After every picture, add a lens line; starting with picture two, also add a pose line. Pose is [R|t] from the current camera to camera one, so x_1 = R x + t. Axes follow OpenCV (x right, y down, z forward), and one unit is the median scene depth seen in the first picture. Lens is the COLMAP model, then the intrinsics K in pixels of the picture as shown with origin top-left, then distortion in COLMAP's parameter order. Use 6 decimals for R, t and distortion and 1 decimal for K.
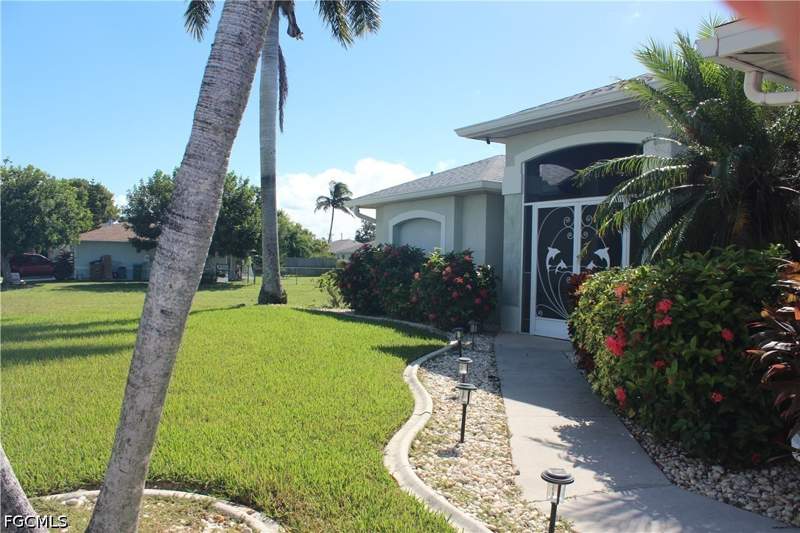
lens RADIAL K [[670.2, 0, 401.9], [0, 670.2, 258.4], [0, 0, 1]] dist [-0.111396, 0.037626]
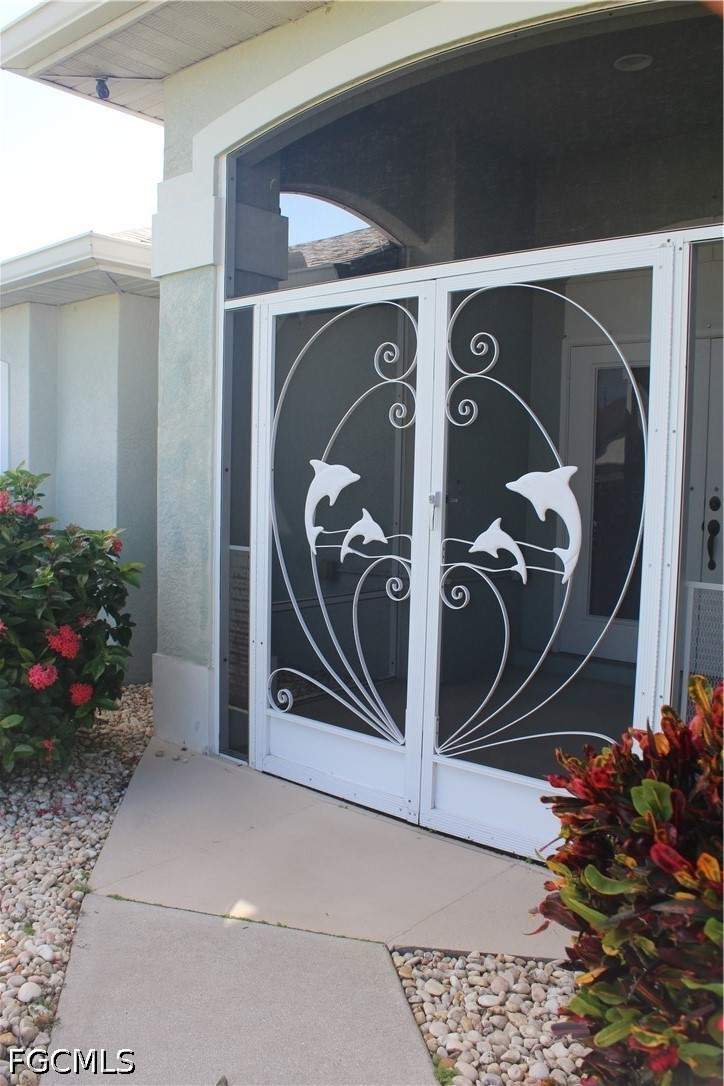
lens RADIAL K [[909.8, 0, 362.7], [0, 909.8, 540.6], [0, 0, 1]] dist [-0.111396, 0.037626]
pose [[0.955020, -0.026099, 0.295391, 0.127993], [0.000006, 0.996121, 0.087994, -0.016189], [-0.296542, -0.084034, 0.951315, 0.633305]]
